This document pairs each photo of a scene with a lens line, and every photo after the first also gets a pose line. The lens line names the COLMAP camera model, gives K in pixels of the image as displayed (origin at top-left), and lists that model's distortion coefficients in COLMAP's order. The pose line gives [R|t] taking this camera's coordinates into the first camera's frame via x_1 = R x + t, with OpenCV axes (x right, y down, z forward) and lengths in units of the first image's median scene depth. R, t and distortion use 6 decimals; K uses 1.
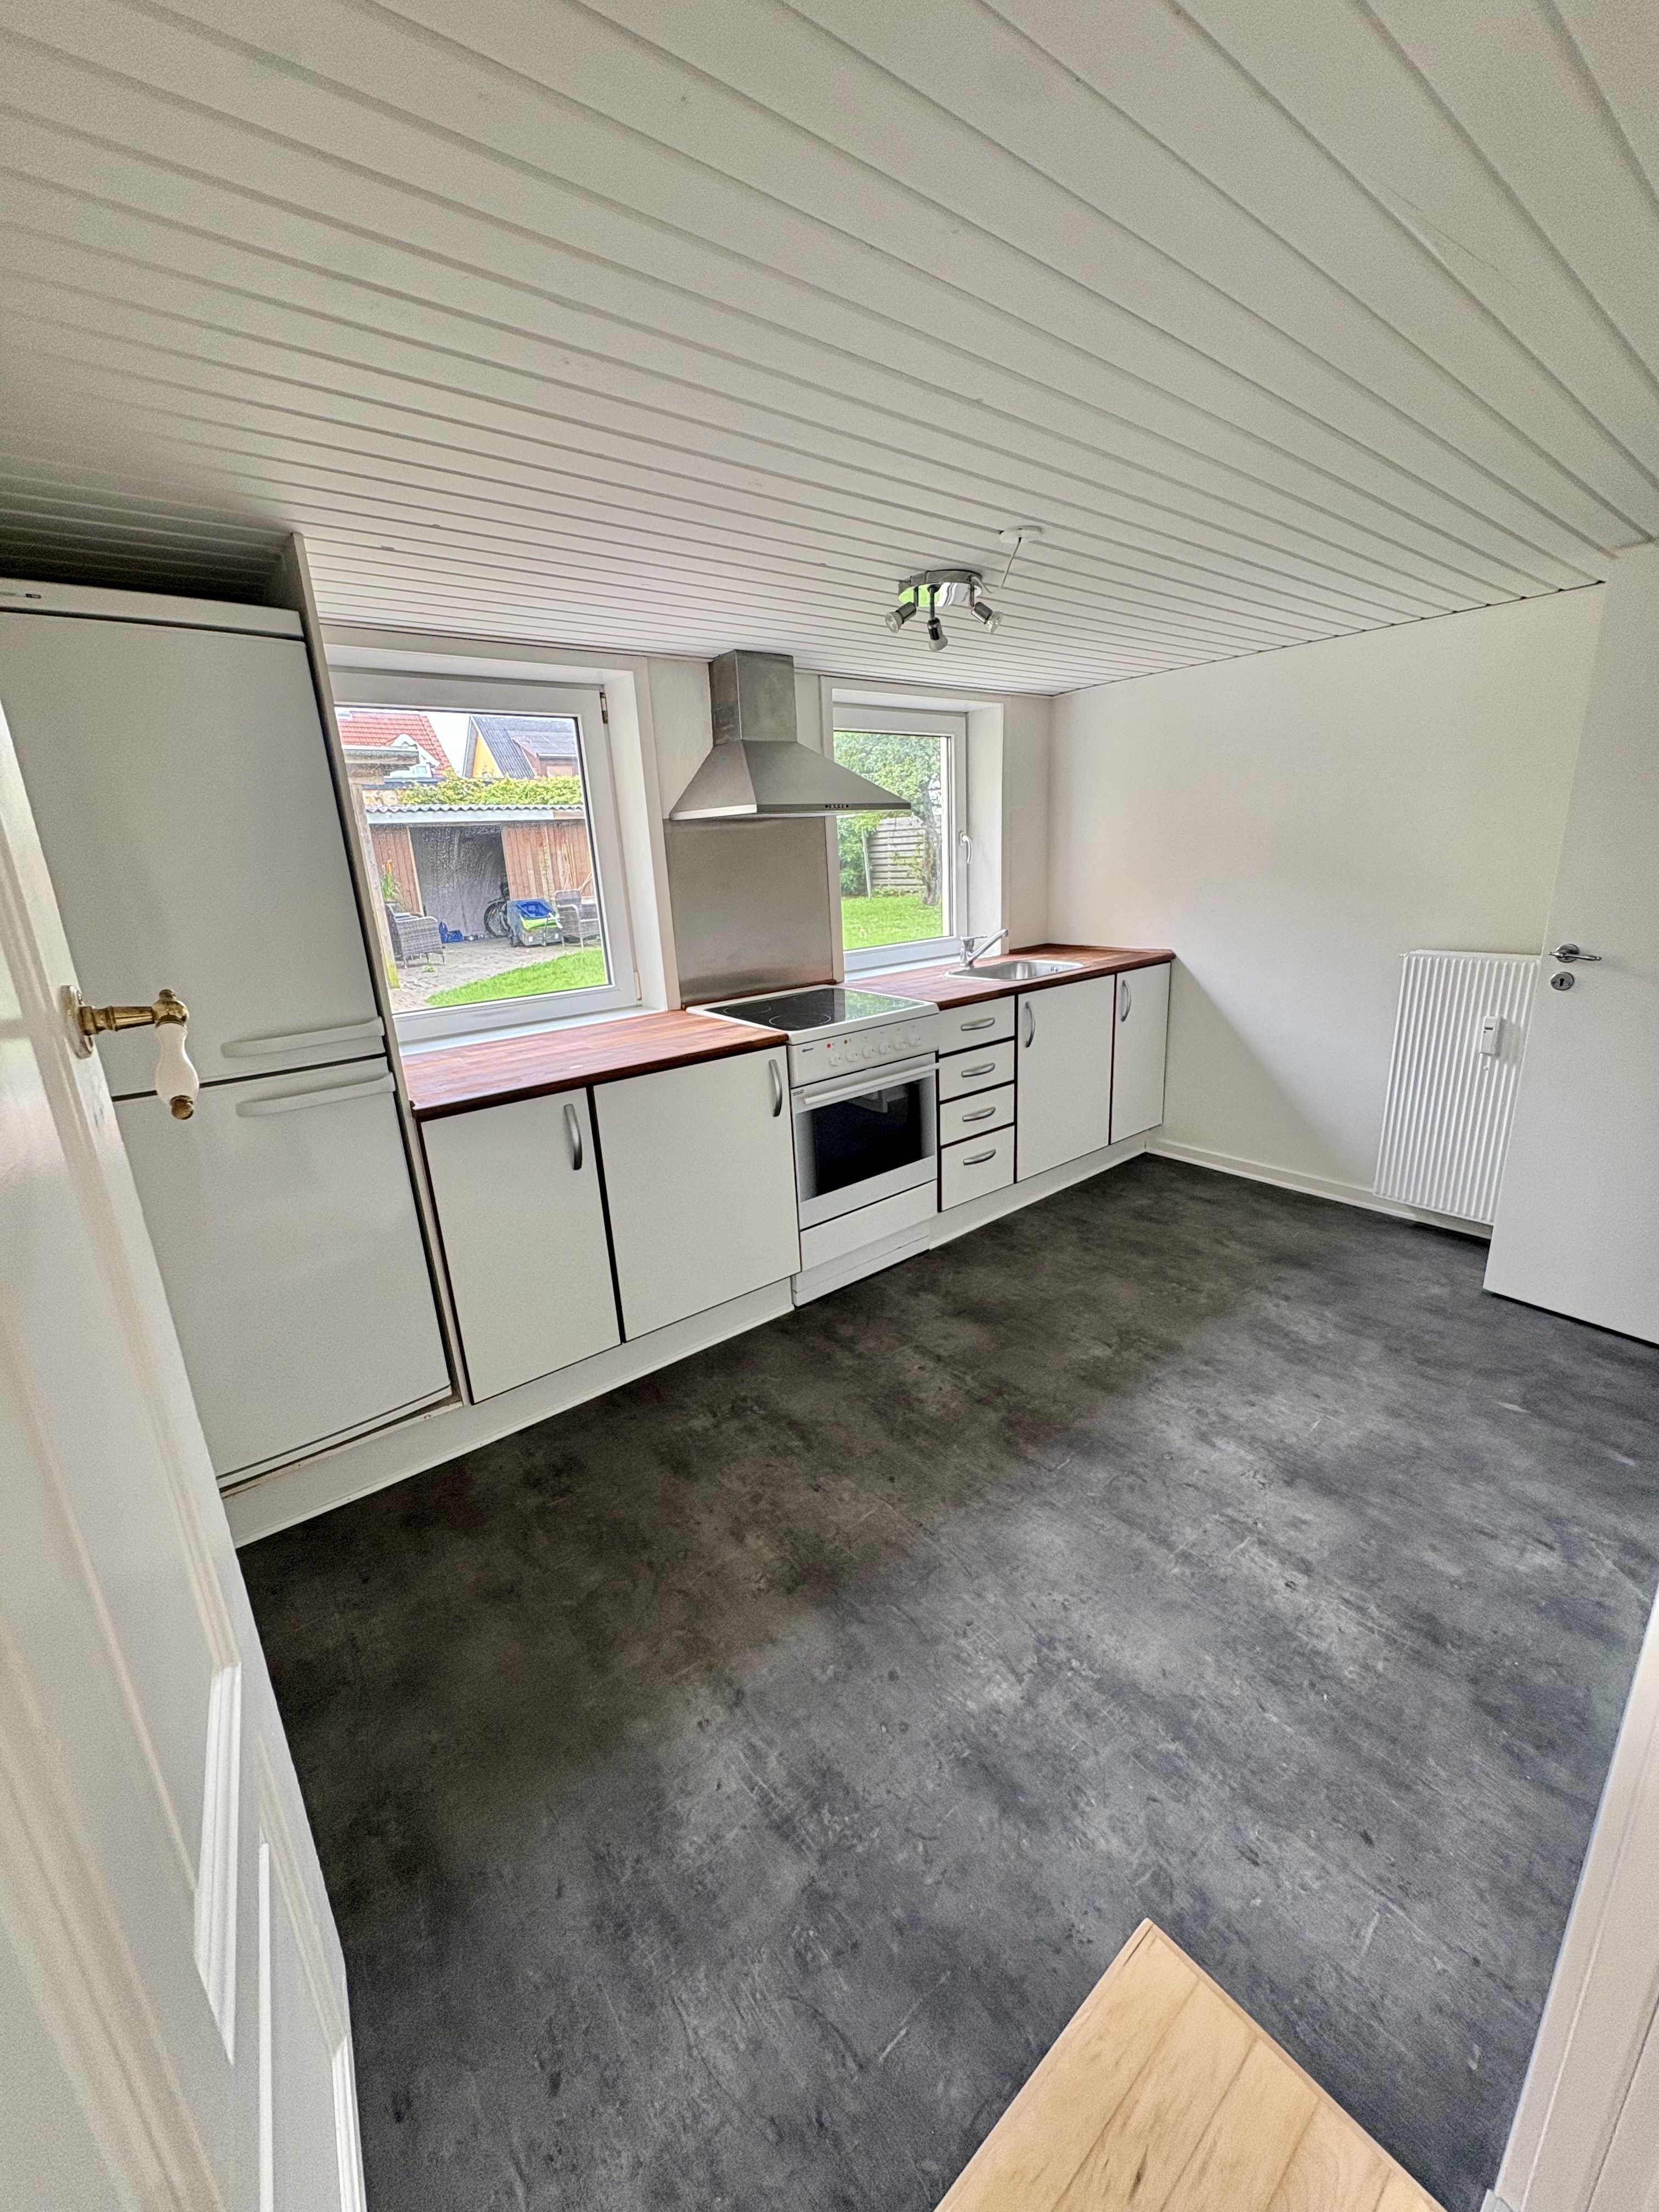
lens RADIAL K [[878.7, 0, 822.2], [0, 878.7, 1107.3], [0, 0, 1]] dist [0.000049, 0.000190]
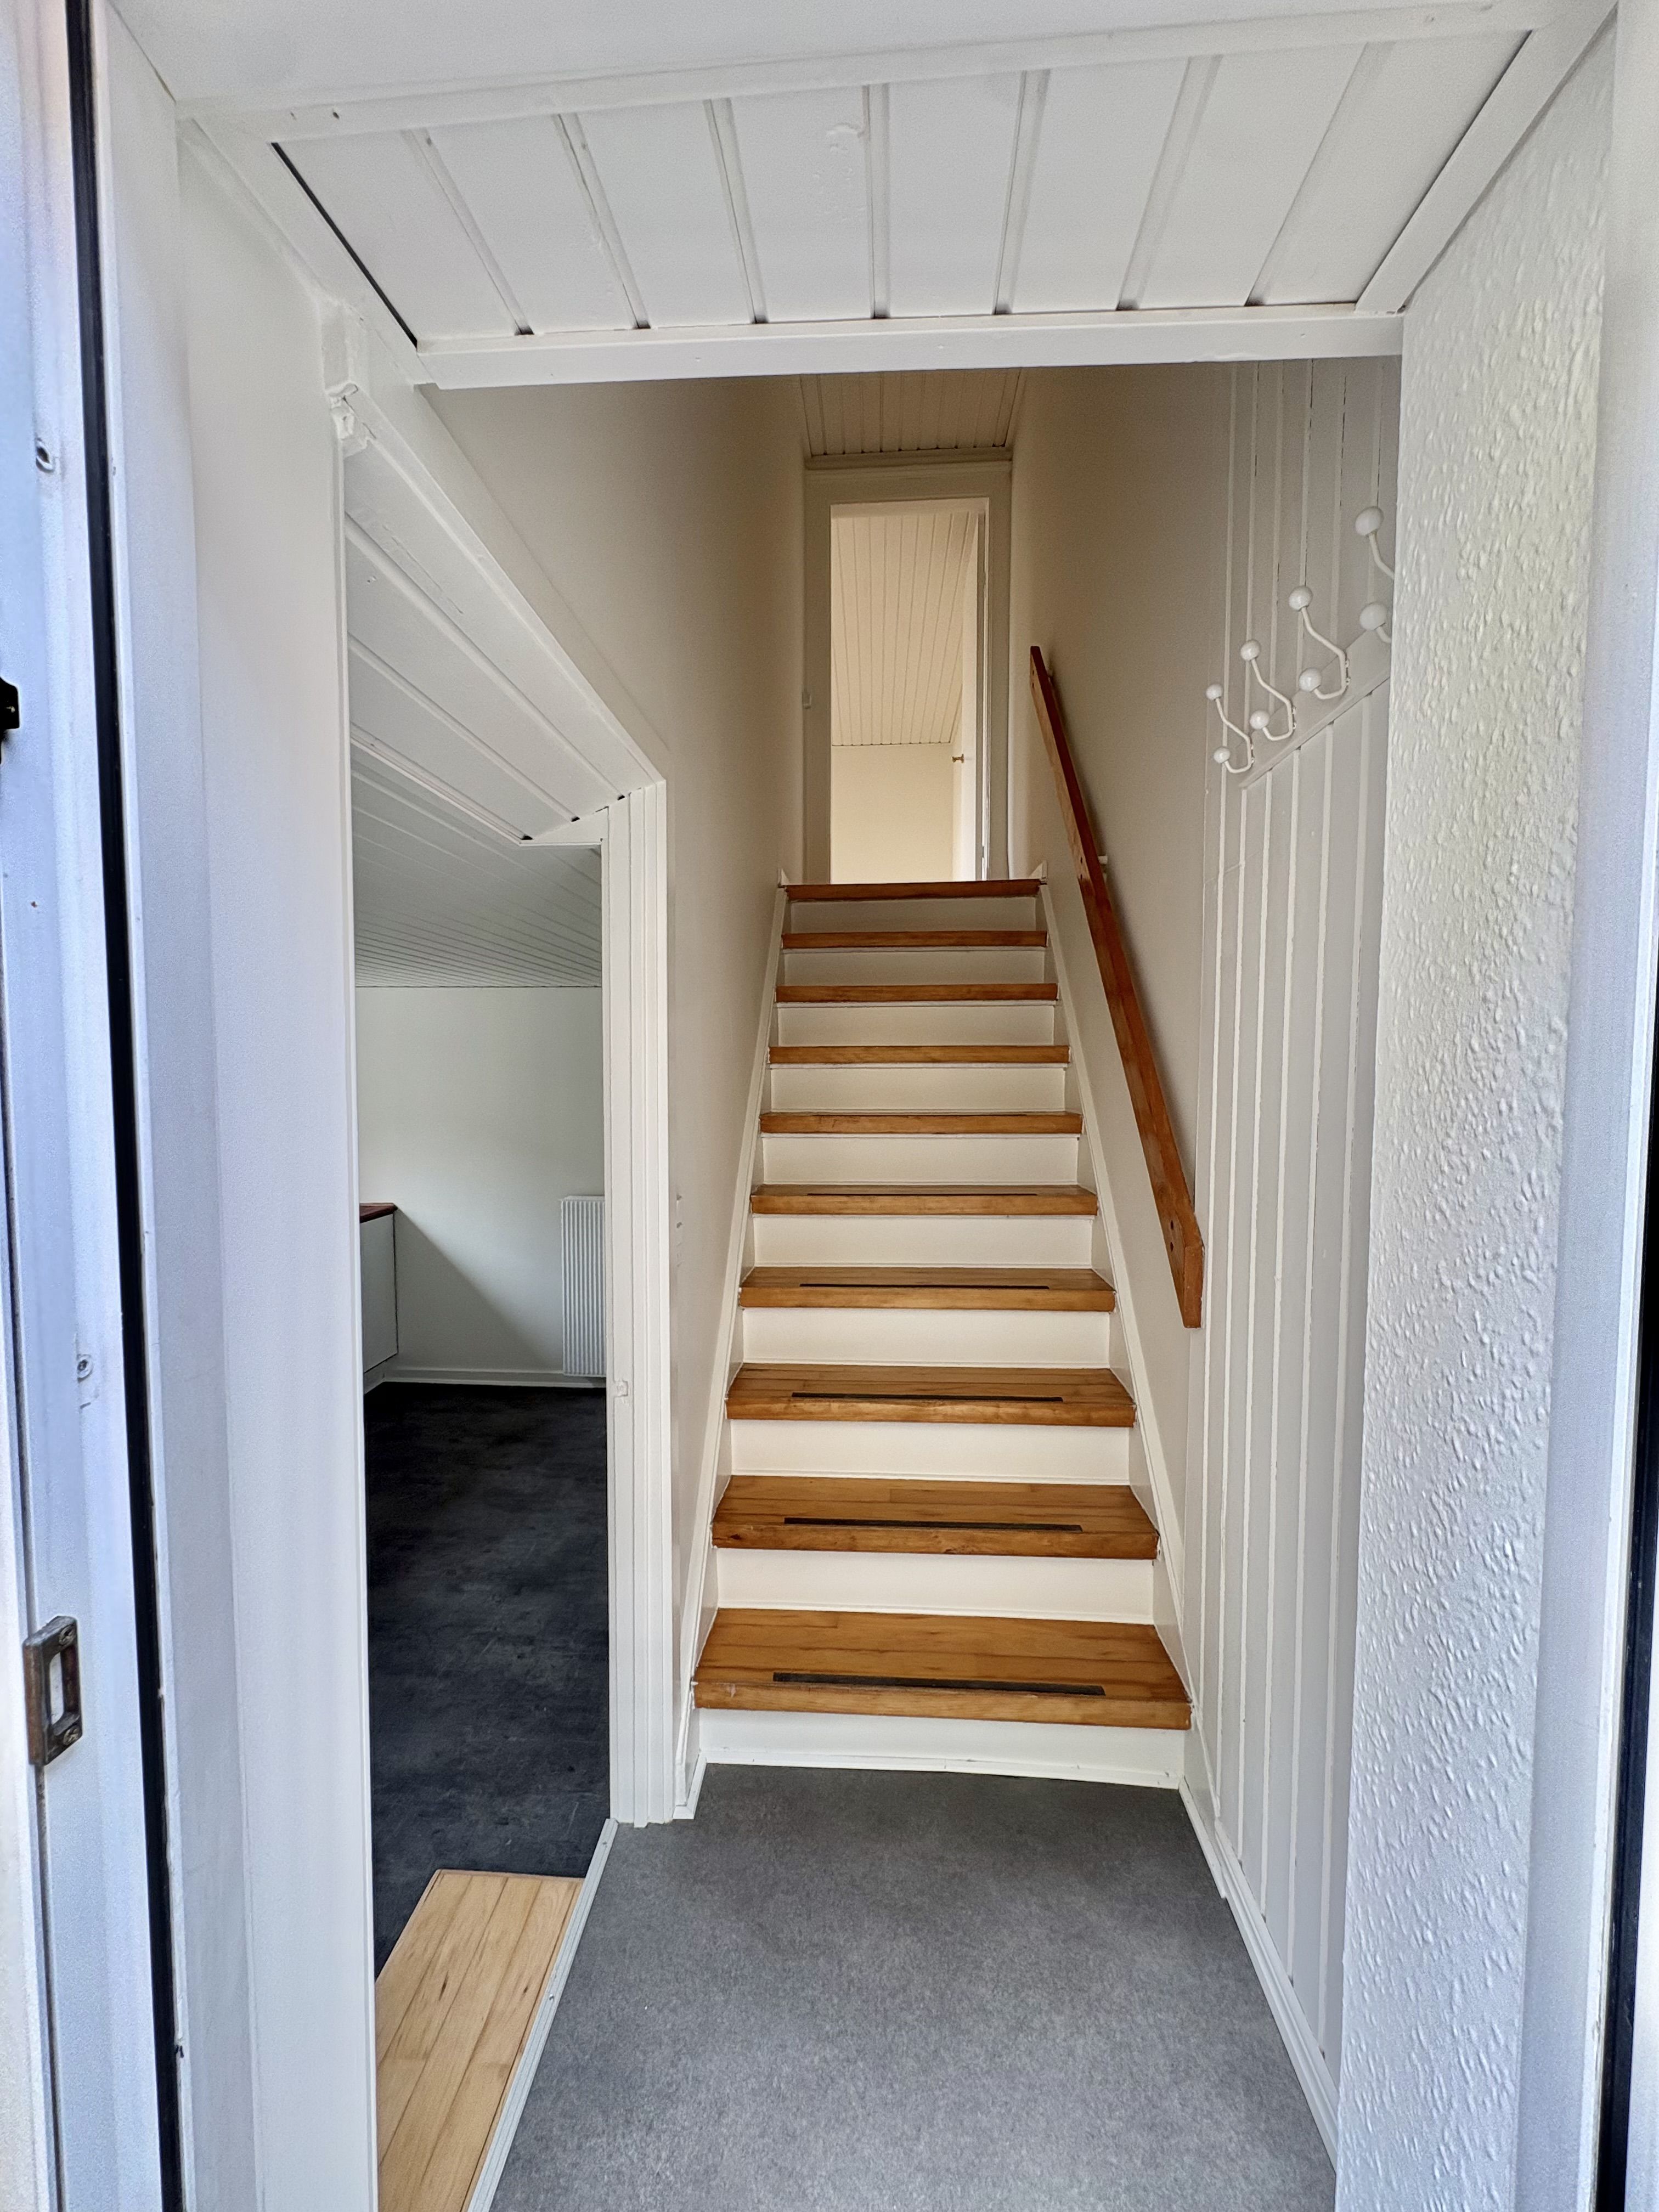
lens RADIAL K [[878.7, 0, 836.0], [0, 878.7, 1110.1], [0, 0, 1]] dist [0.000049, 0.000190]
pose [[0.664917, 0.010951, 0.746837, -0.167872], [0.173542, 0.970264, -0.168733, 0.007472], [-0.726477, 0.241801, 0.643244, -0.416398]]
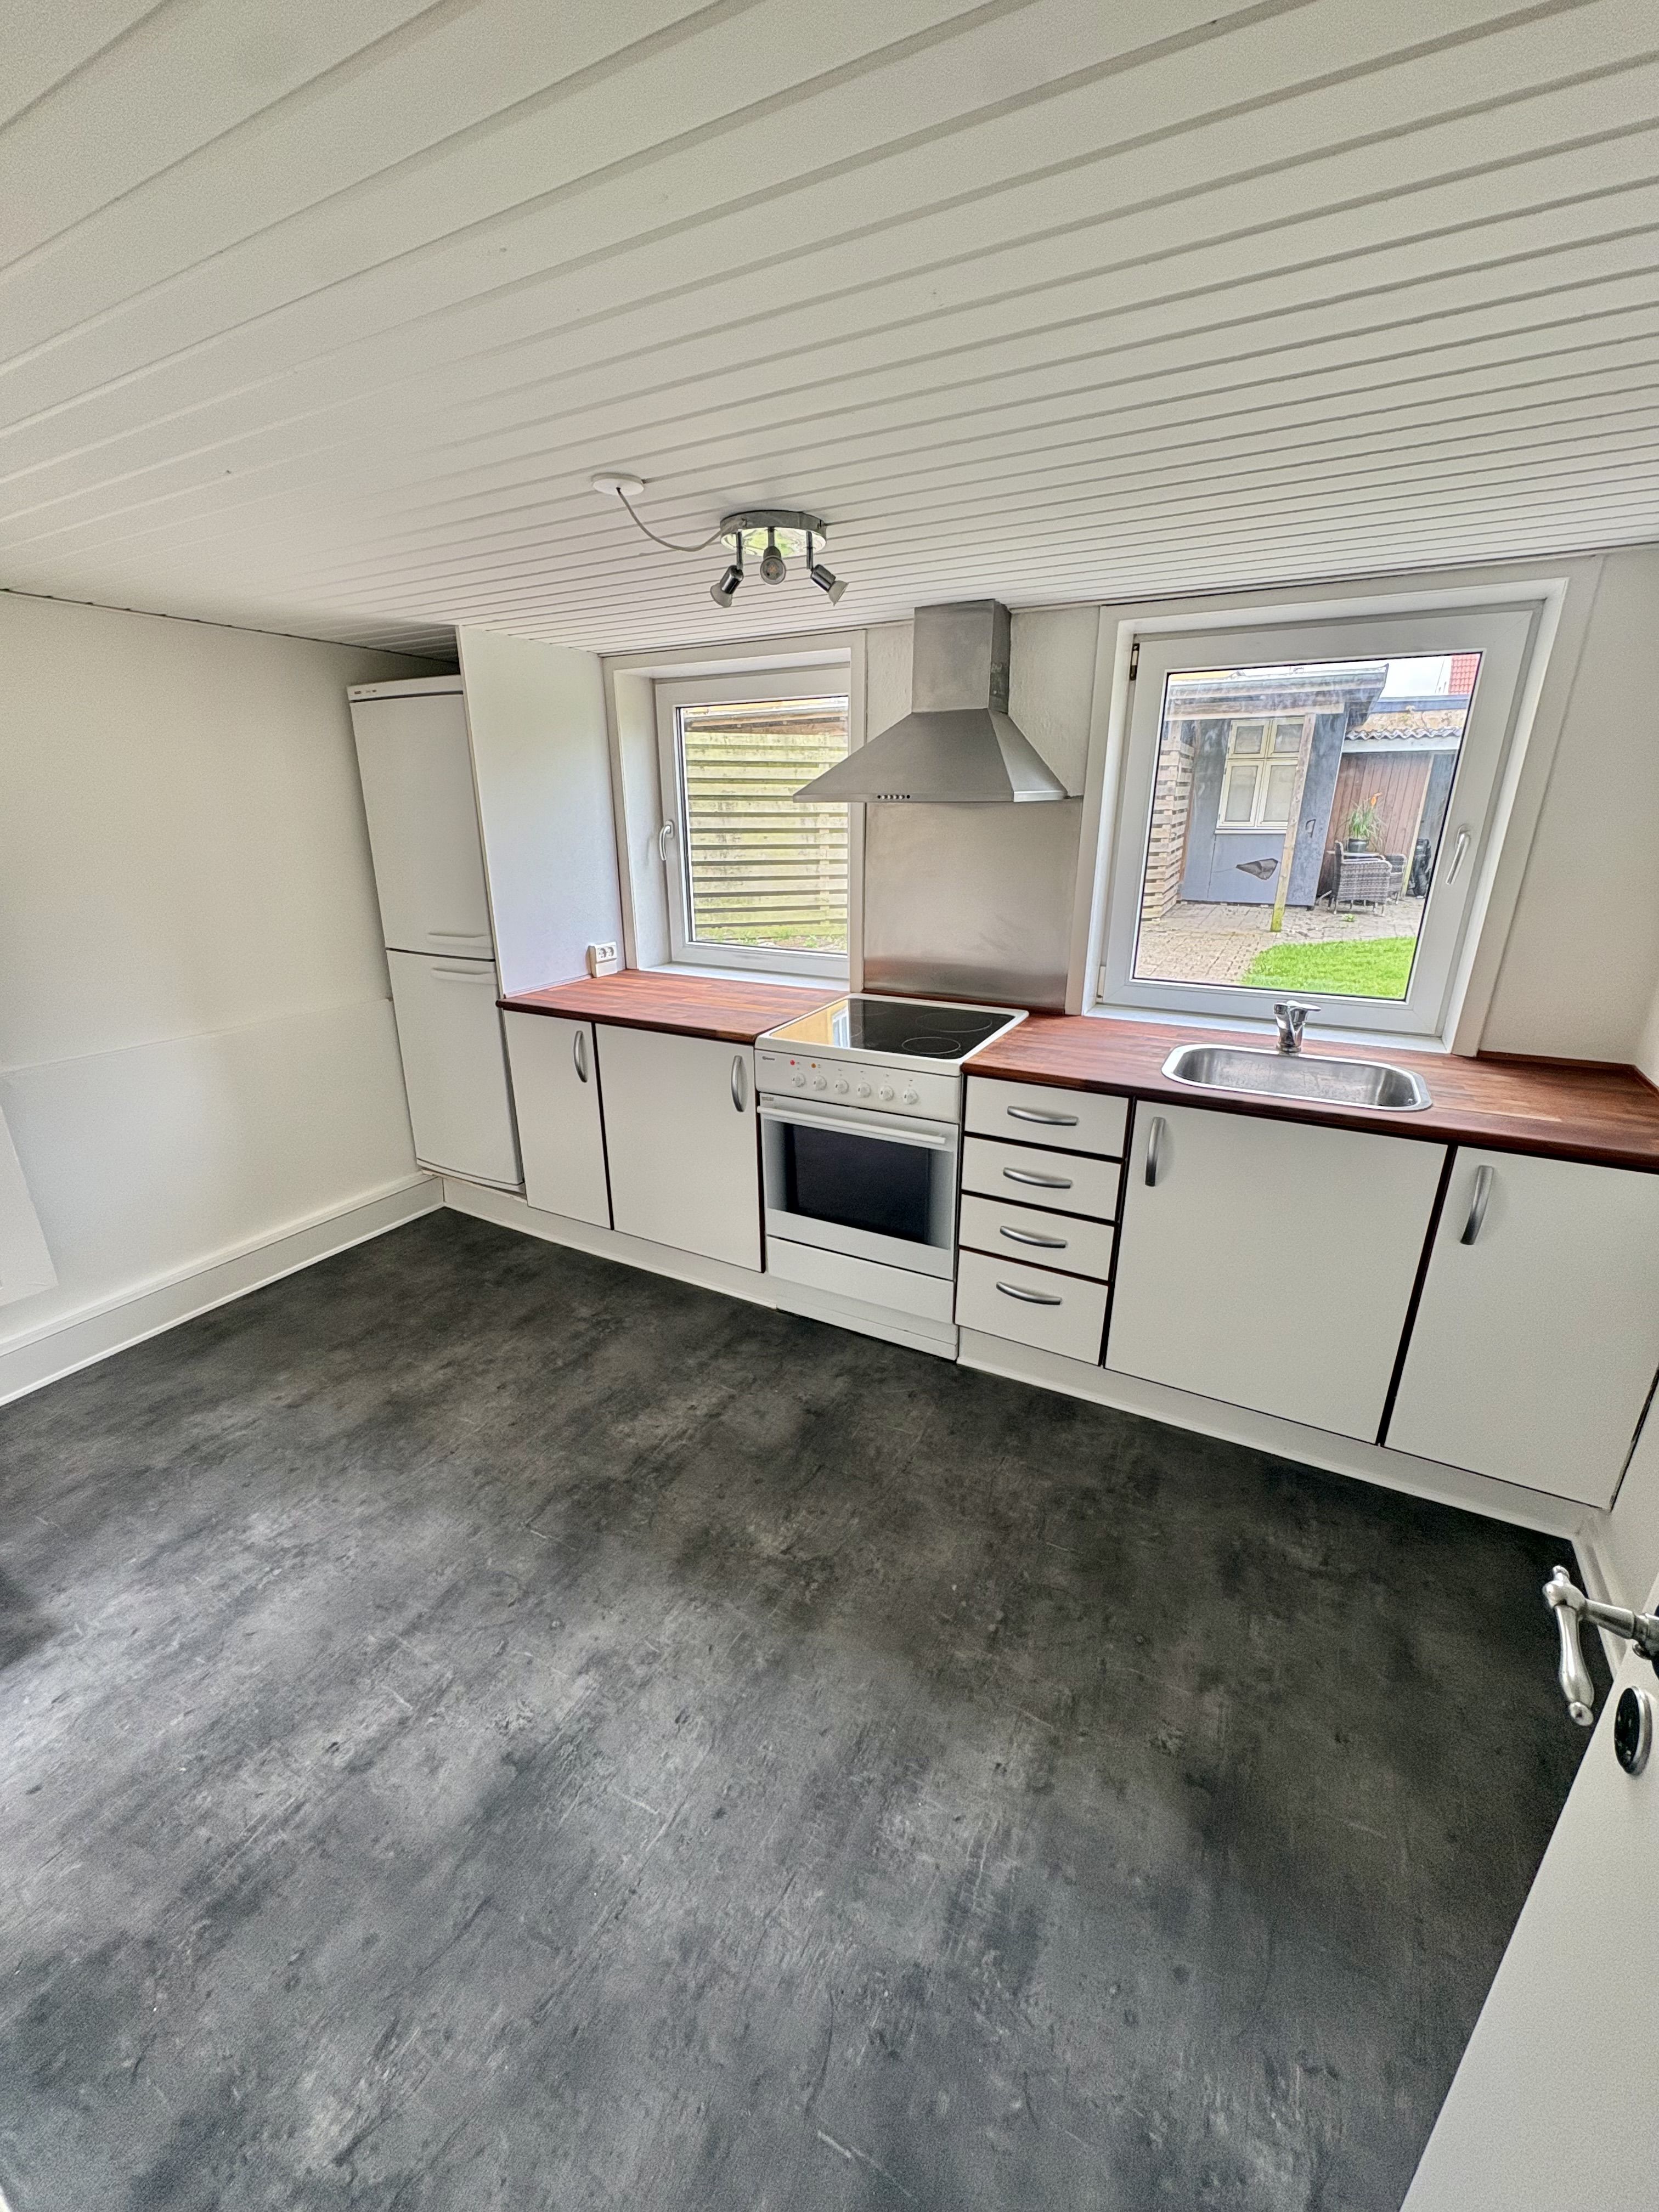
lens RADIAL K [[878.7, 0, 829.6], [0, 878.7, 1105.2], [0, 0, 1]] dist [0.000049, 0.000190]
pose [[0.381684, 0.343543, -0.858076, 1.014558], [-0.270067, 0.929299, 0.251928, -0.332269], [0.883958, 0.135581, 0.447478, 0.772511]]
